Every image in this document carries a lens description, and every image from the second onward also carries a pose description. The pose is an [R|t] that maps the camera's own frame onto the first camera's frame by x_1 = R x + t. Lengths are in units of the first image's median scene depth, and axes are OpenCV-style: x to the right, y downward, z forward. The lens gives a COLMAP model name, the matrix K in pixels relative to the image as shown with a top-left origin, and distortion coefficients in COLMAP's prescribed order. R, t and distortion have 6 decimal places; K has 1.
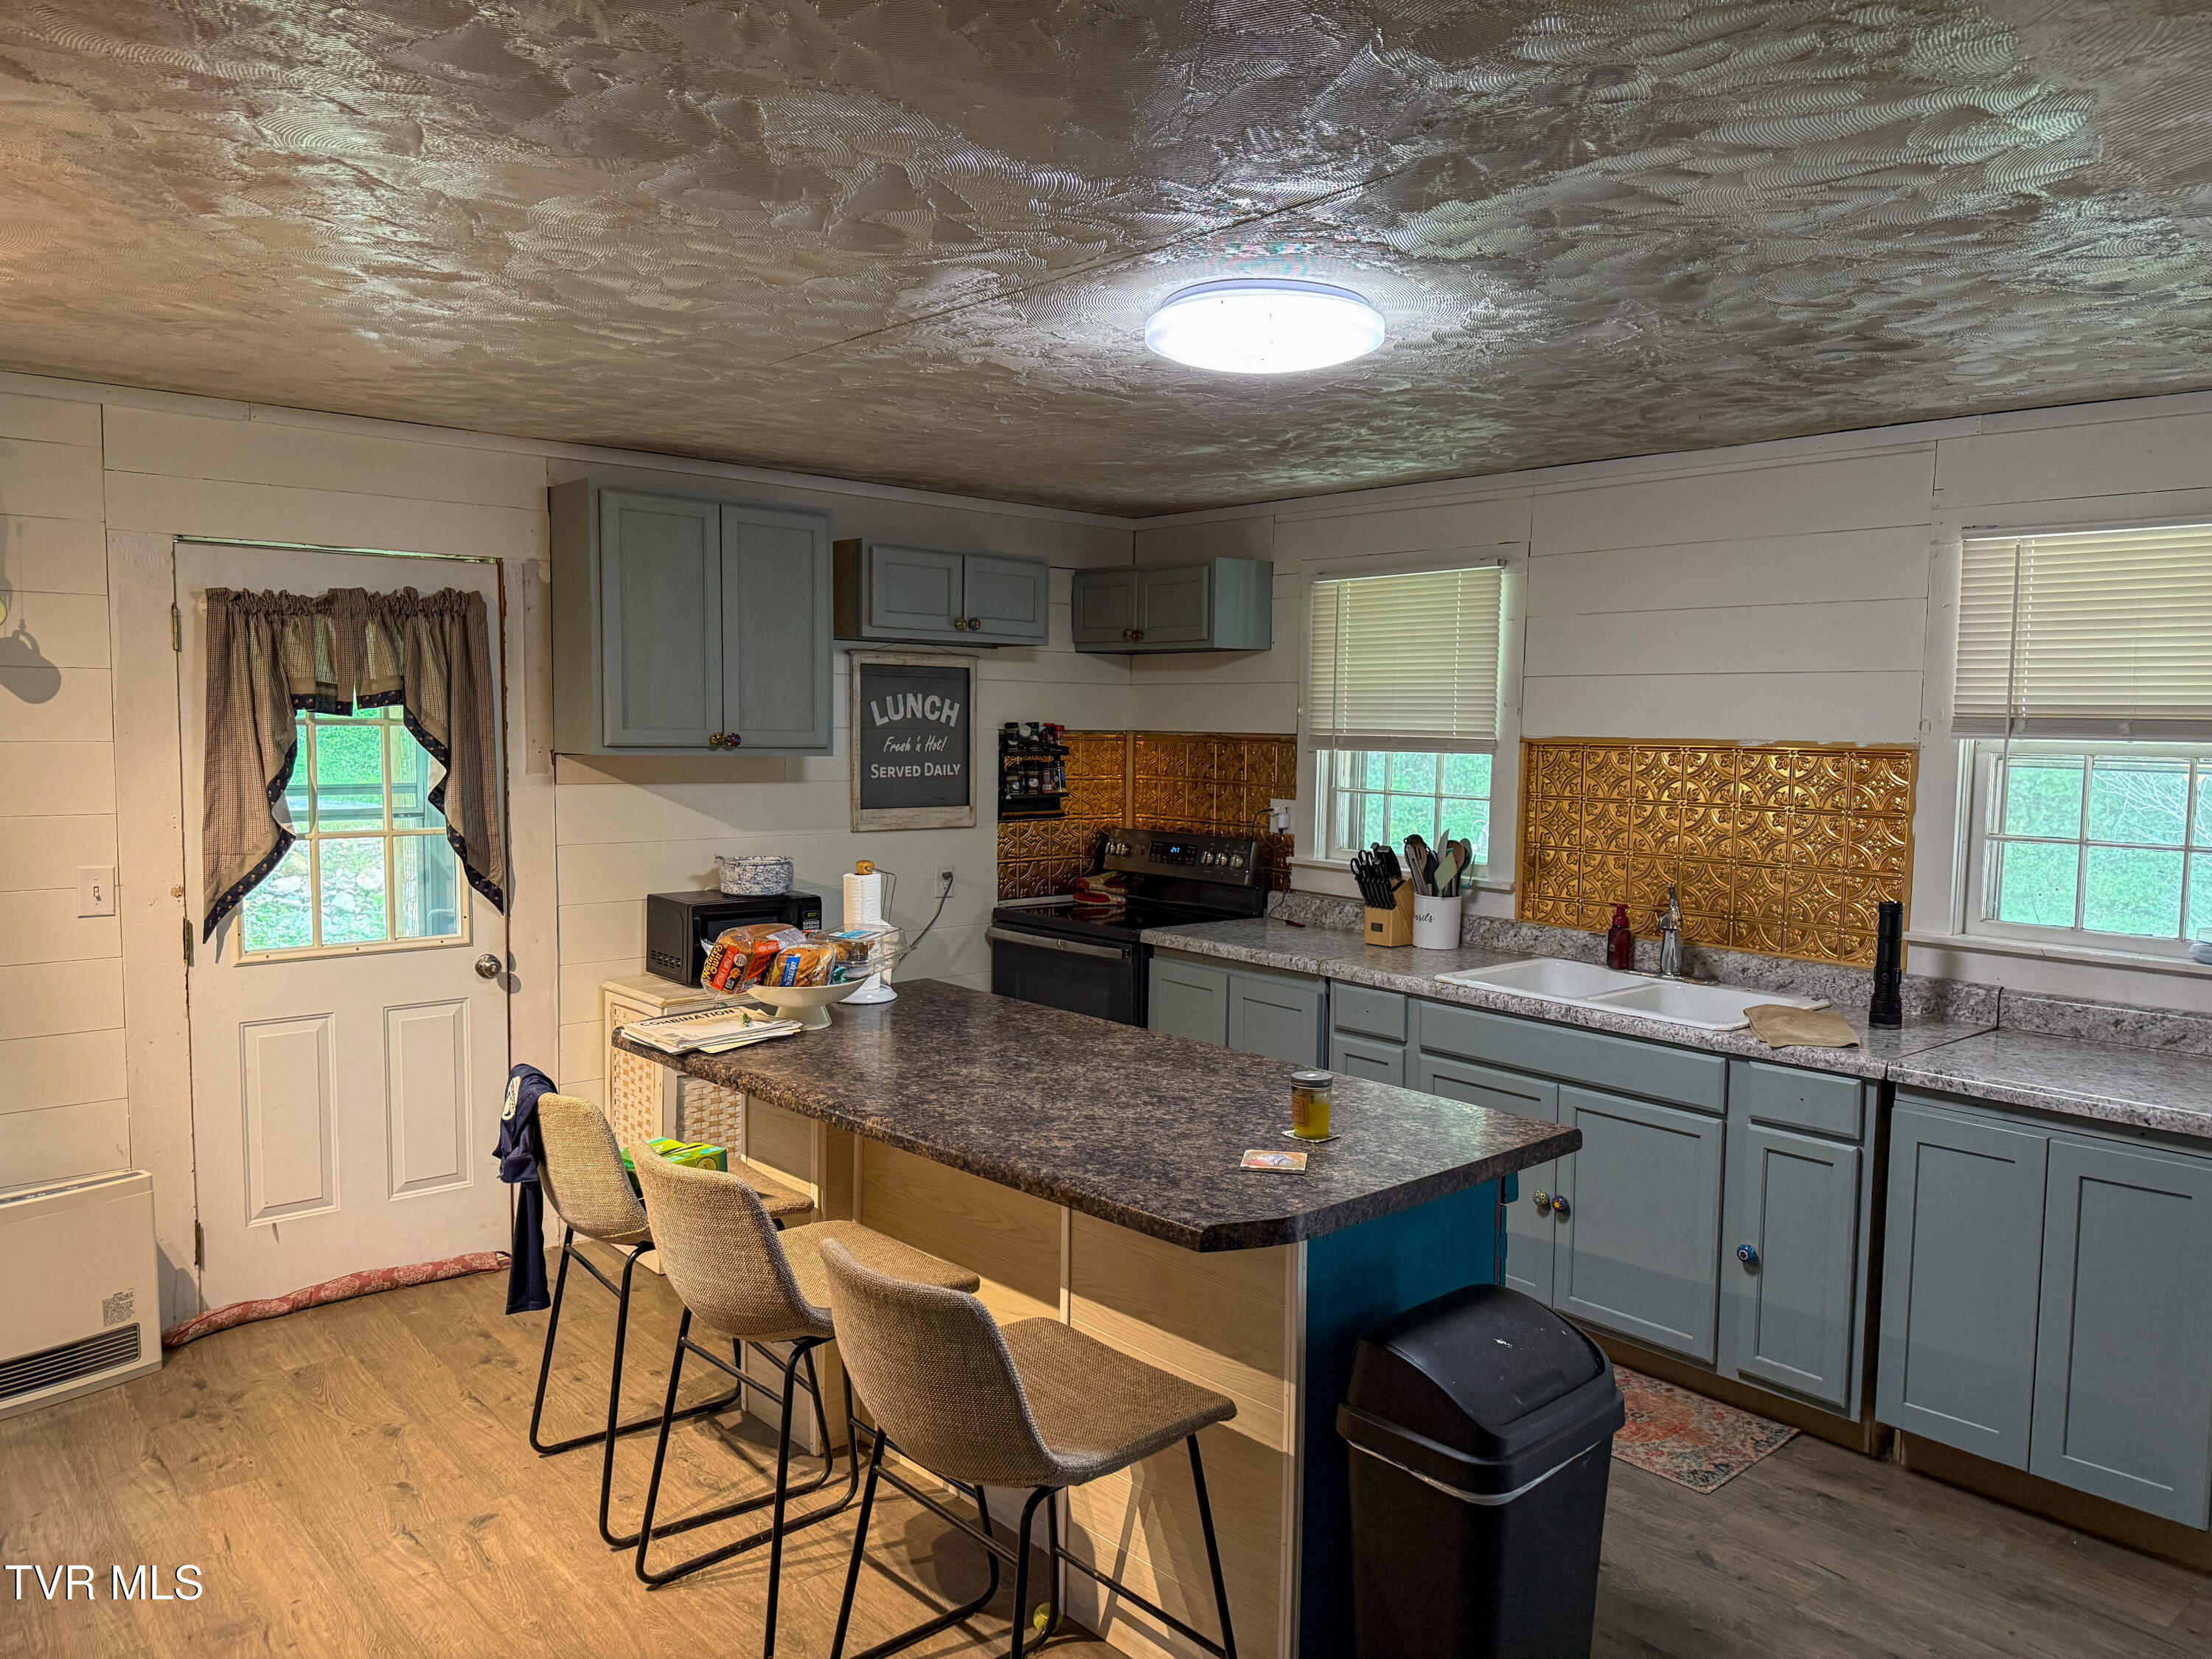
lens RADIAL K [[1561.6, 0, 1106.0], [0, 1561.6, 829.5], [0, 0, 1]] dist [-0.001963, -0.001283]
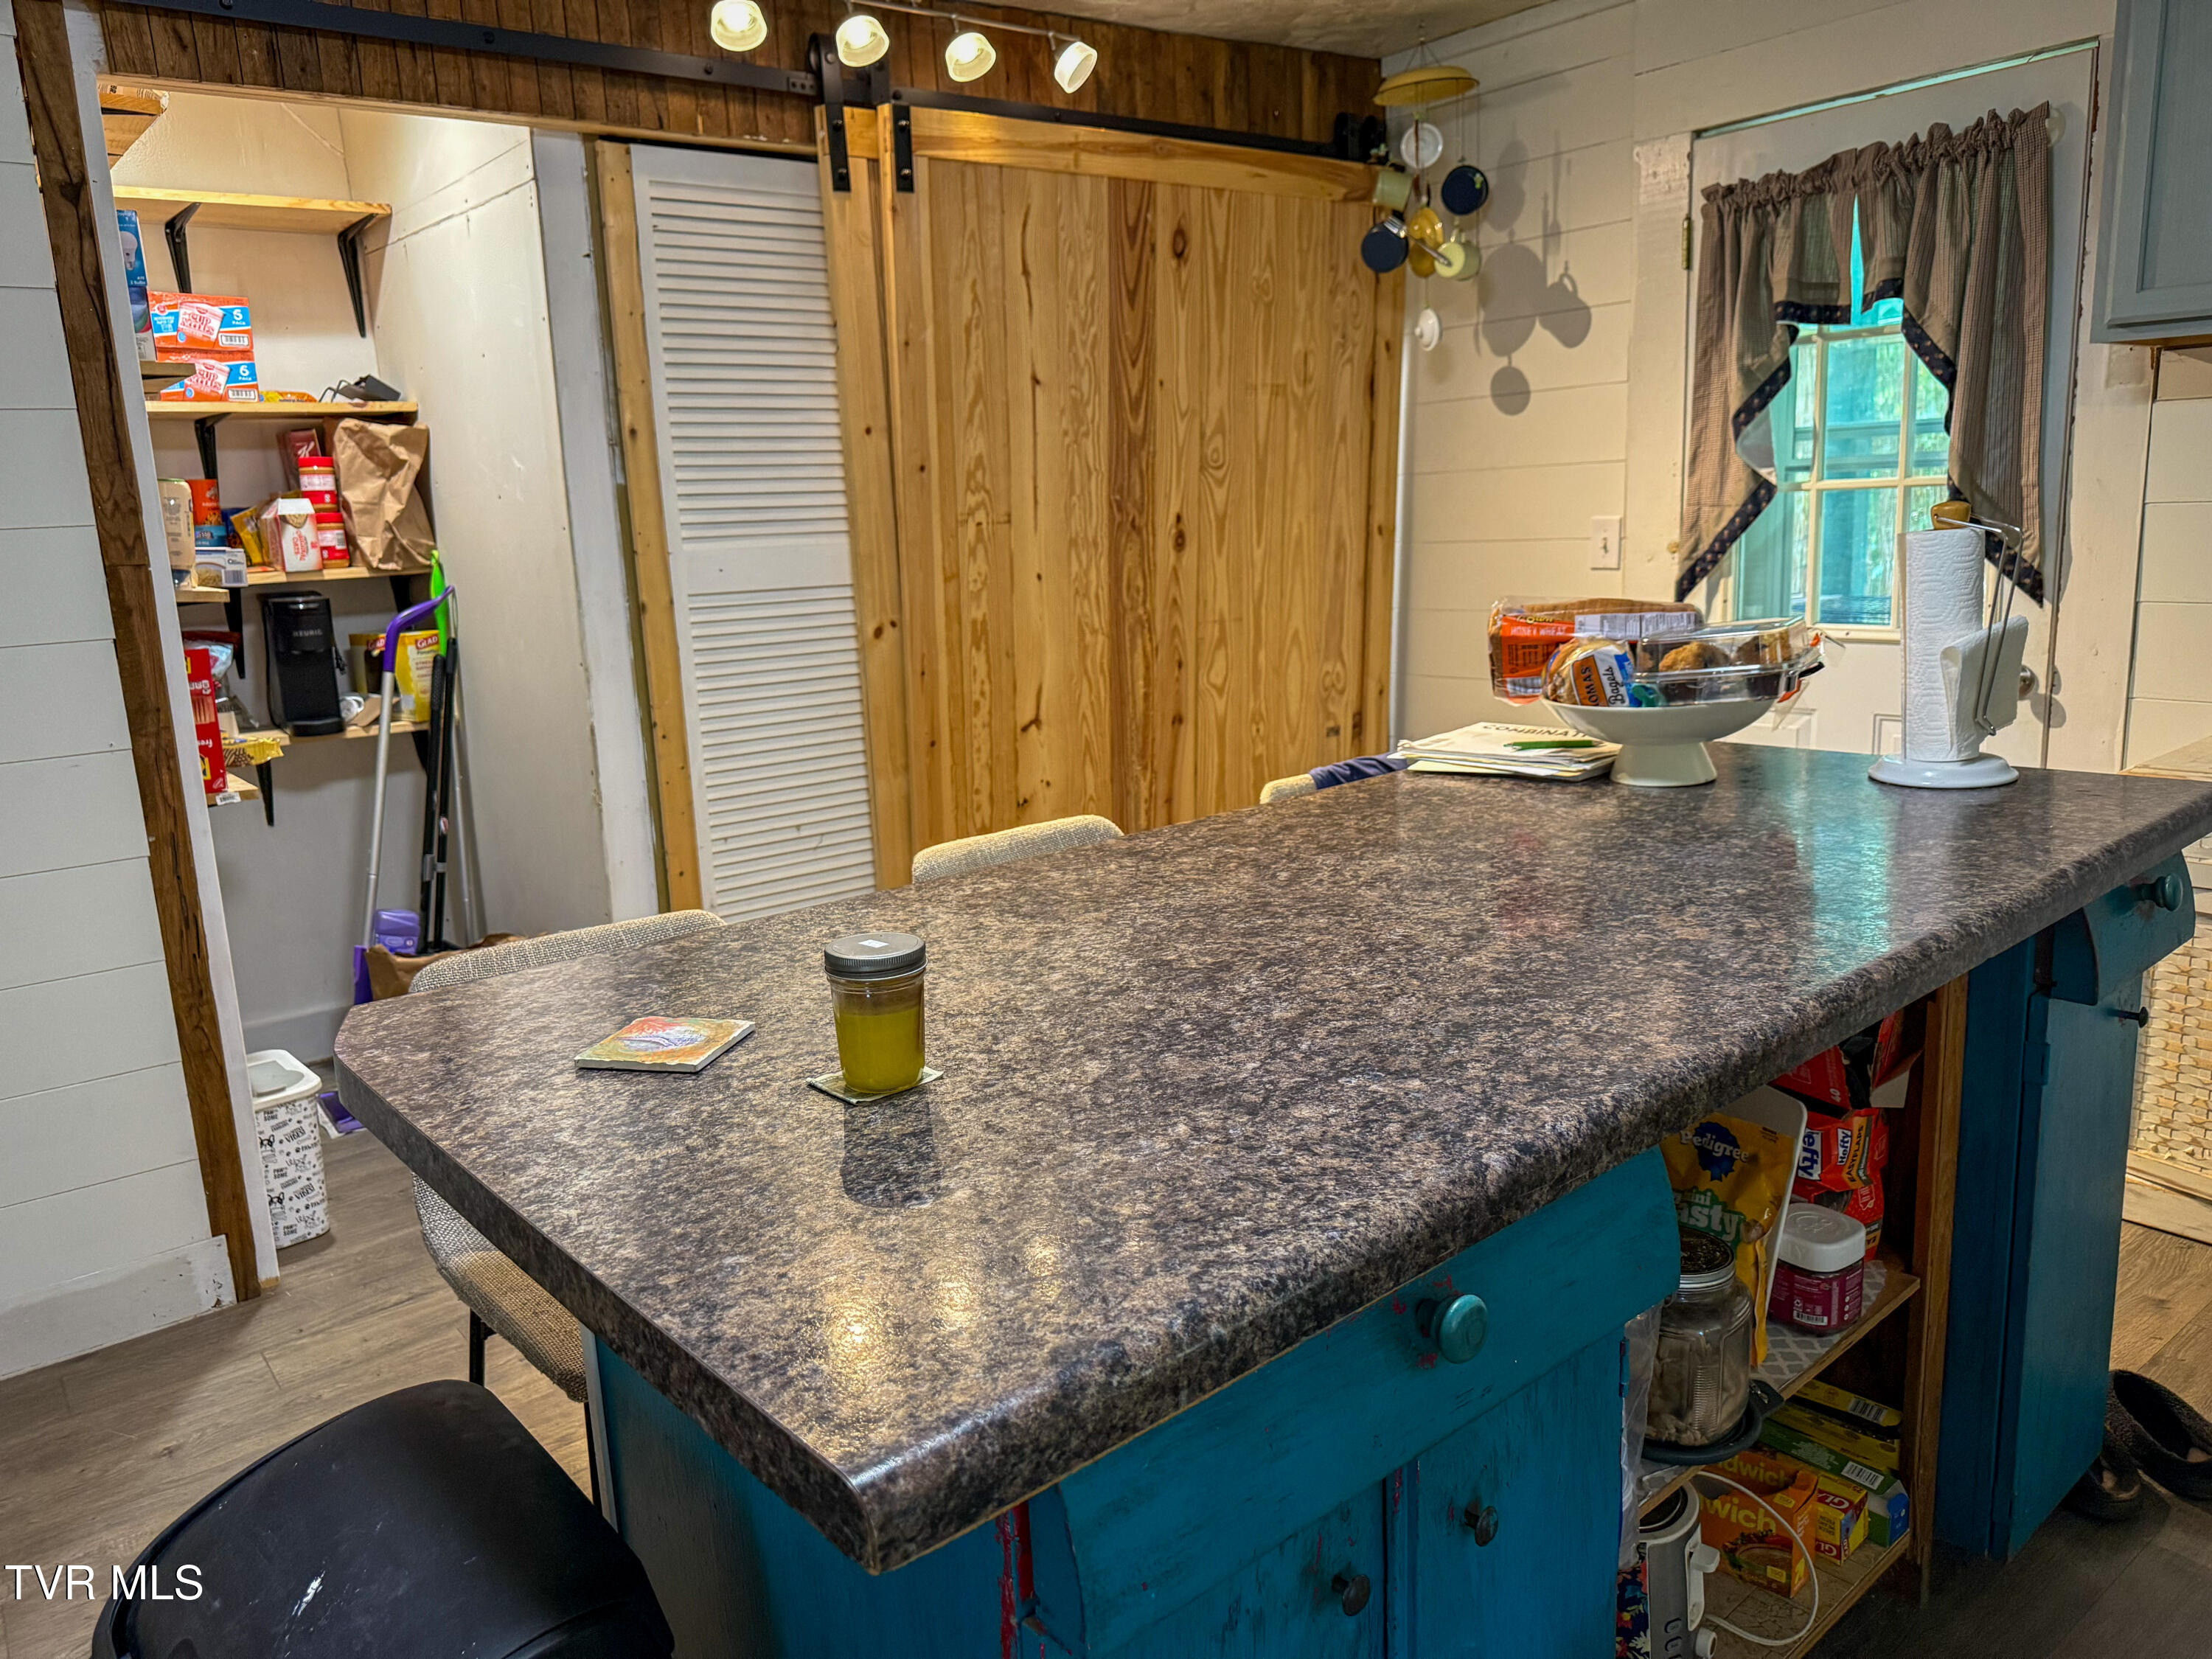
lens RADIAL K [[1561.6, 0, 1106.0], [0, 1561.6, 829.5], [0, 0, 1]] dist [-0.001963, -0.001283]
pose [[-0.012763, 0.196898, -0.980341, 0.329185], [-0.023943, 0.980080, 0.197157, 0.028851], [0.999632, 0.025989, -0.007794, 0.670267]]
